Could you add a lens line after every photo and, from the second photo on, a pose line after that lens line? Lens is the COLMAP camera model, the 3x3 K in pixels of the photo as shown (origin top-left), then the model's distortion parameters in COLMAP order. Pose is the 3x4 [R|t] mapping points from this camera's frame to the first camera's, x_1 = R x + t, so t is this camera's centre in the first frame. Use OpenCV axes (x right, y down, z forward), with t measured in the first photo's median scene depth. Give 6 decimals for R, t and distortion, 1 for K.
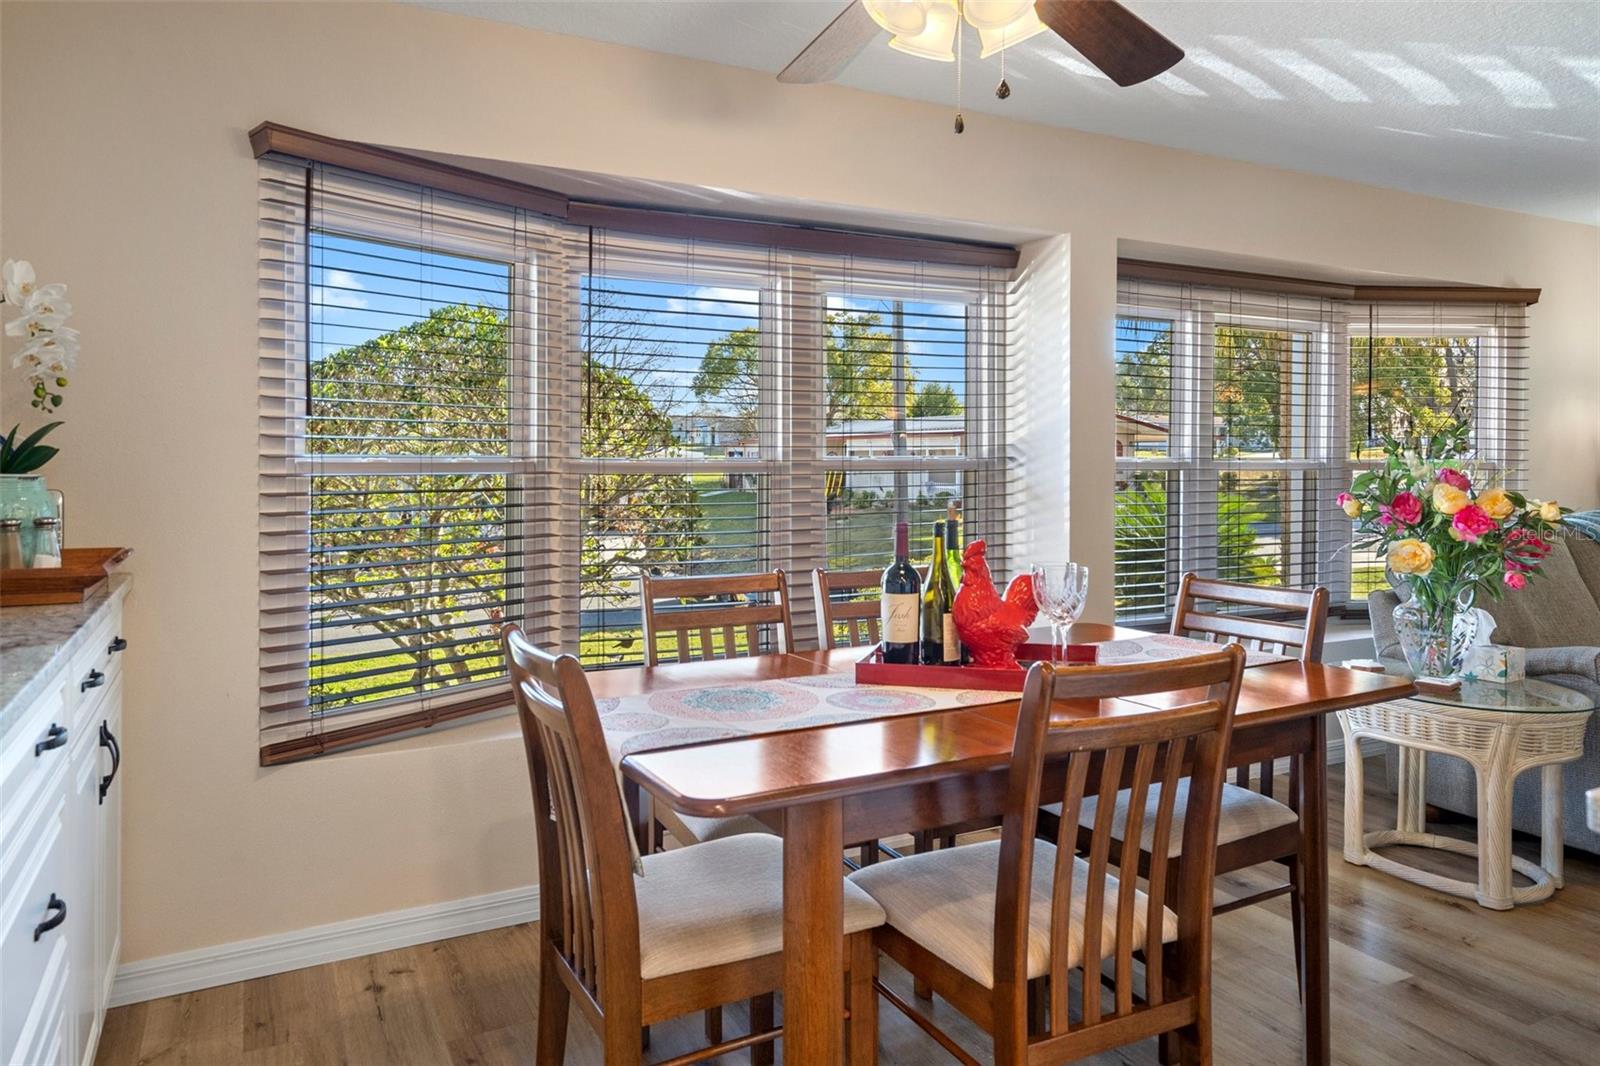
lens RADIAL K [[1051.5, 0, 777.7], [0, 1051.5, 463.4], [0, 0, 1]] dist [-0.001289, -0.000974]
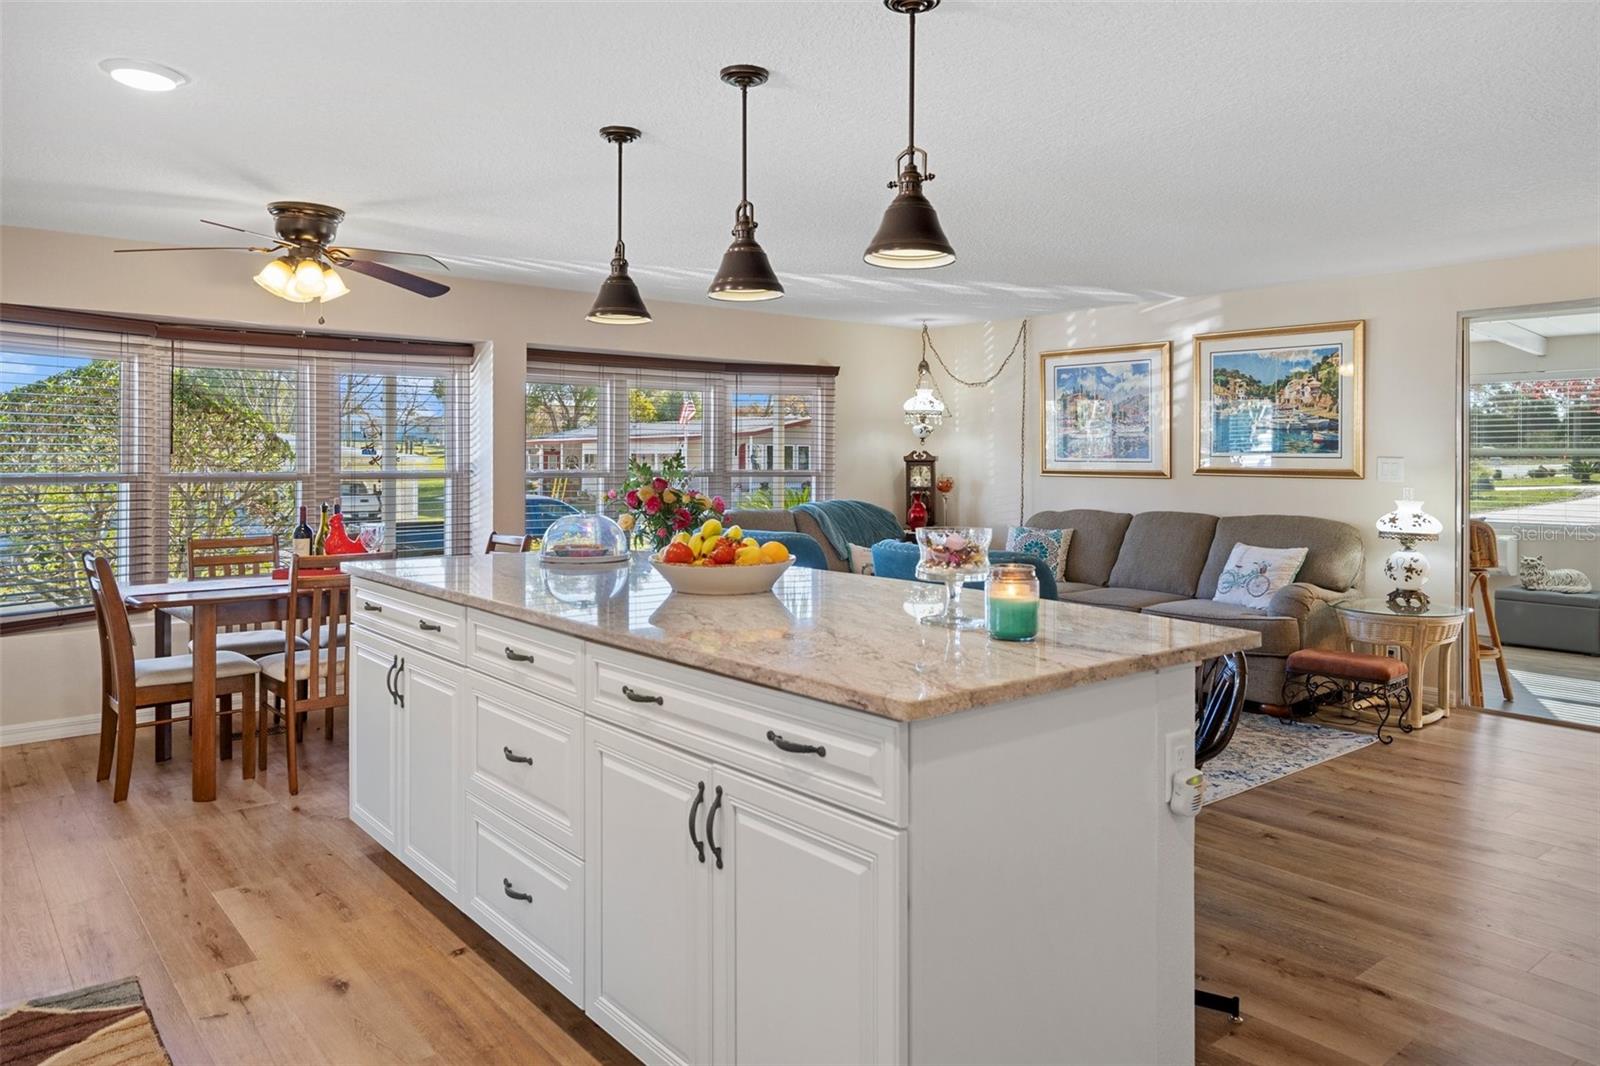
lens RADIAL K [[1072.1, 0, 805.8], [0, 1072.1, 459.3], [0, 0, 1]] dist [0.003589, 0.000643]
pose [[0.973762, 0.000187, 0.227567, 0.403671], [0.000919, 0.999988, -0.004755, -0.017636], [-0.227565, 0.004839, 0.973751, -0.890128]]
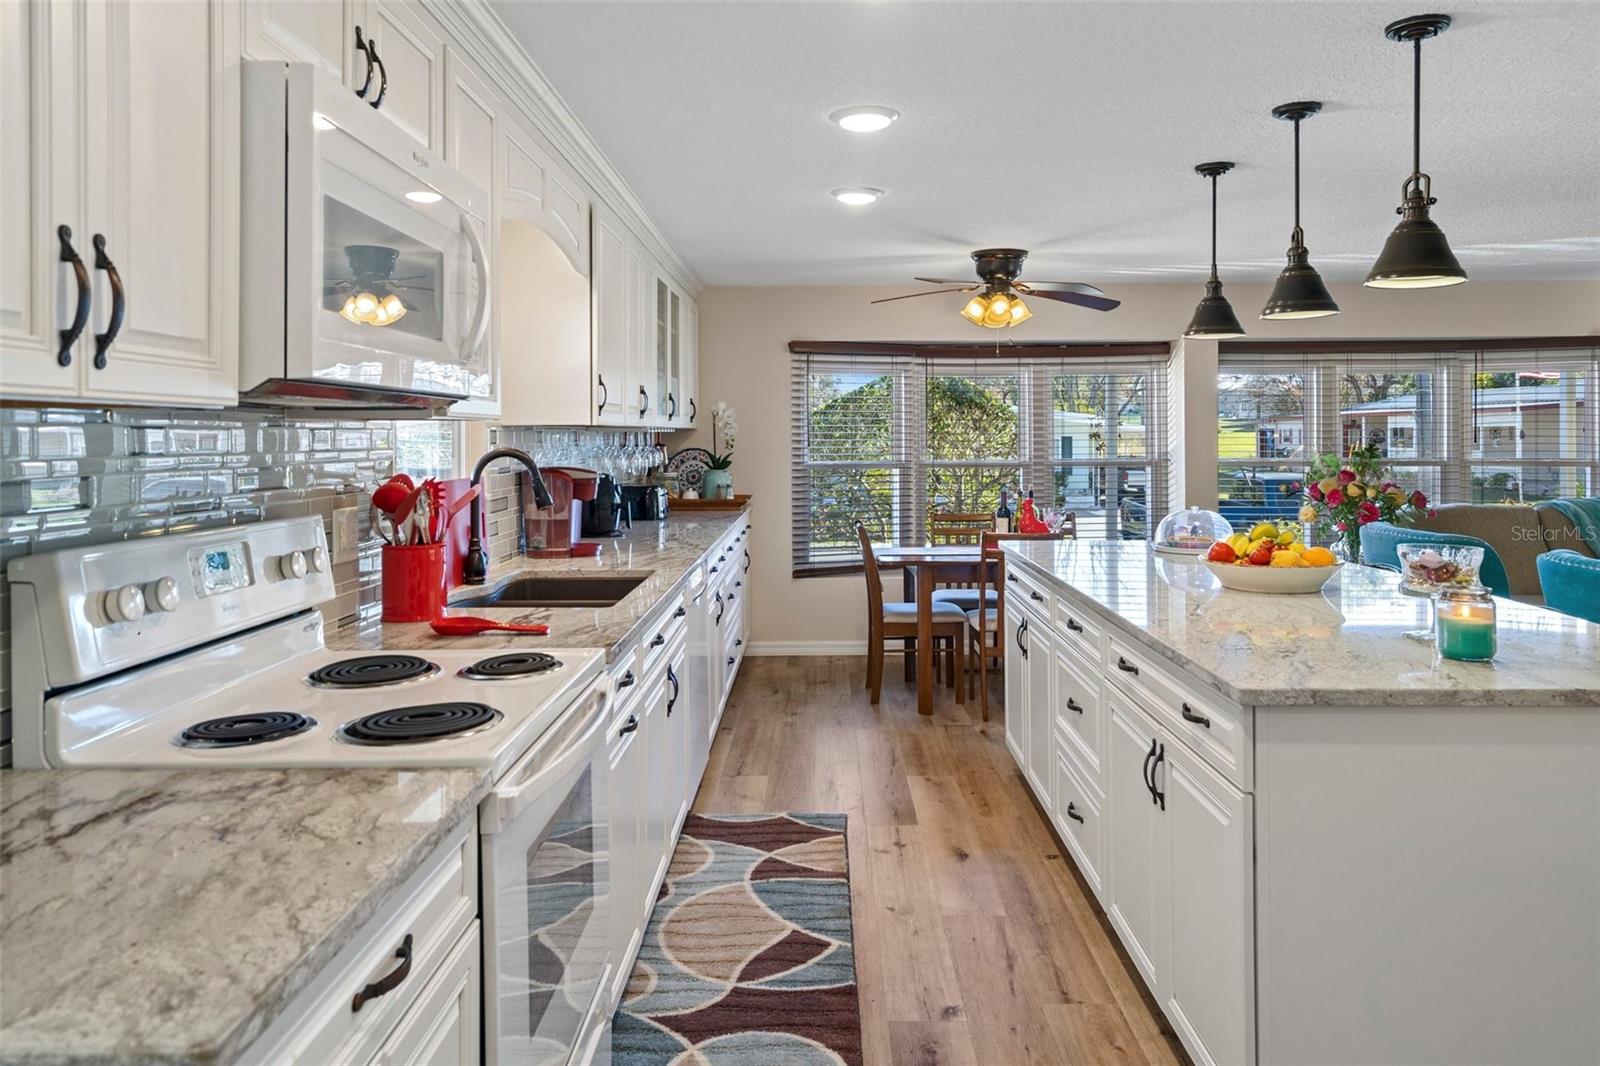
lens RADIAL K [[1080.5, 0, 801.4], [0, 1080.5, 435.0], [0, 0, 1]] dist [0.002932, 0.000951]
pose [[0.884228, -0.005922, -0.467017, 0.608483], [0.004375, 0.999981, -0.004397, -0.048314], [0.467034, 0.001844, 0.884237, -1.065035]]
